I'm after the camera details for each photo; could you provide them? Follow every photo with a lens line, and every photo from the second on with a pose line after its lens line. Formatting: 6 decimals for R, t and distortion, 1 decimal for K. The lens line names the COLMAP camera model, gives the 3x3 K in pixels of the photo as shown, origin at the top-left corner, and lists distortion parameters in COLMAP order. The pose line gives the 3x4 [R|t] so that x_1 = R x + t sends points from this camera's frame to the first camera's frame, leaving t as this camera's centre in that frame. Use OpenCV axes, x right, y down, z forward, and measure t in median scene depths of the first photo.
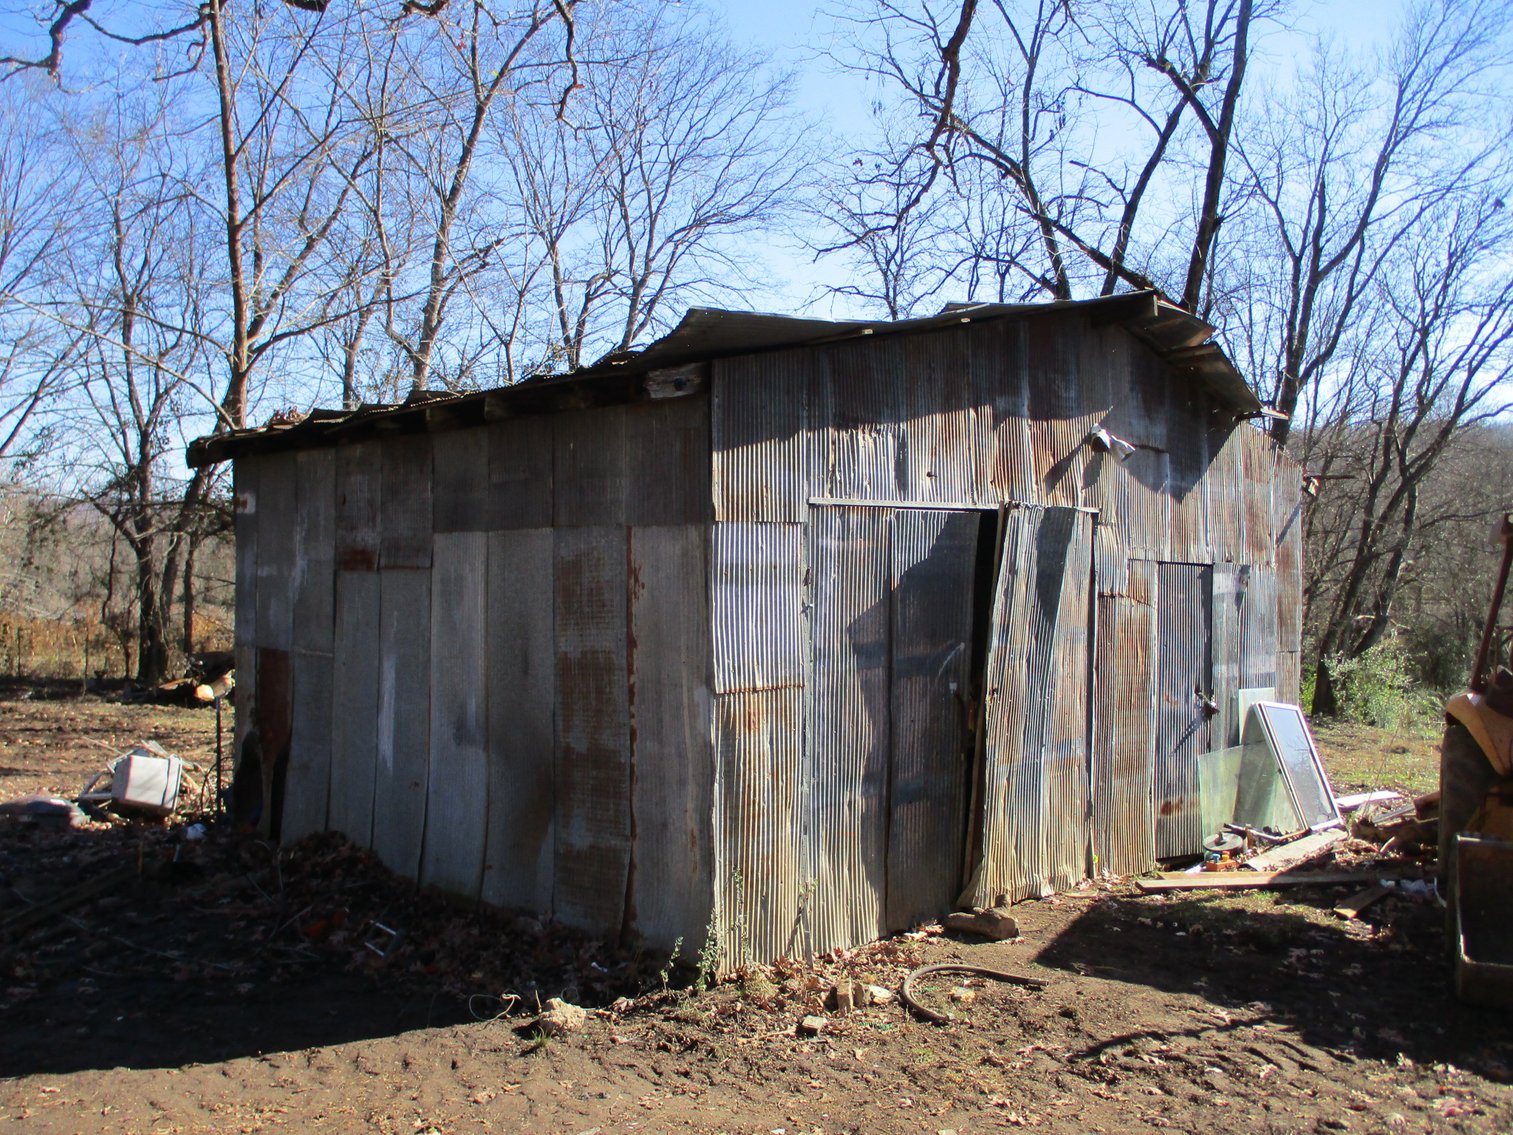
lens RADIAL K [[1249.5, 0, 762.6], [0, 1249.5, 561.5], [0, 0, 1]] dist [-0.046540, 0.030490]
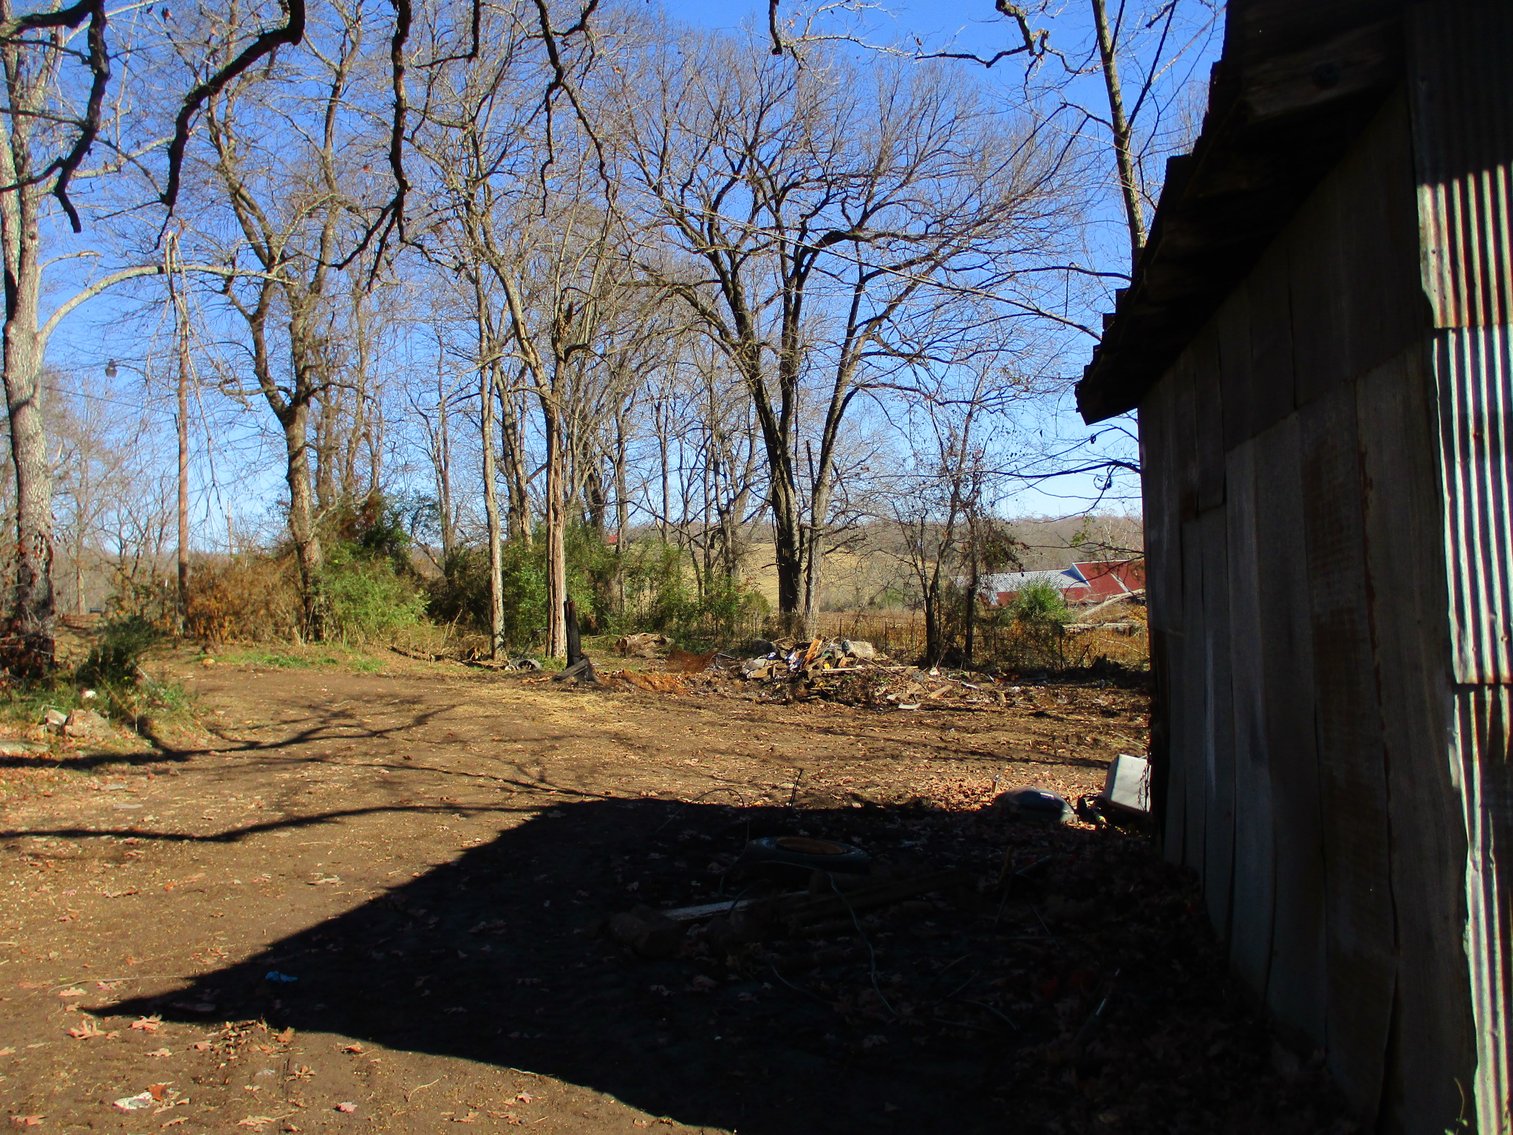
lens RADIAL K [[1249.5, 0, 762.6], [0, 1249.5, 561.5], [0, 0, 1]] dist [-0.046540, 0.030490]
pose [[0.552670, -0.048006, -0.832016, 0.198175], [0.039056, 0.998735, -0.031683, 0.058723], [0.832485, -0.014985, 0.553845, 0.475550]]
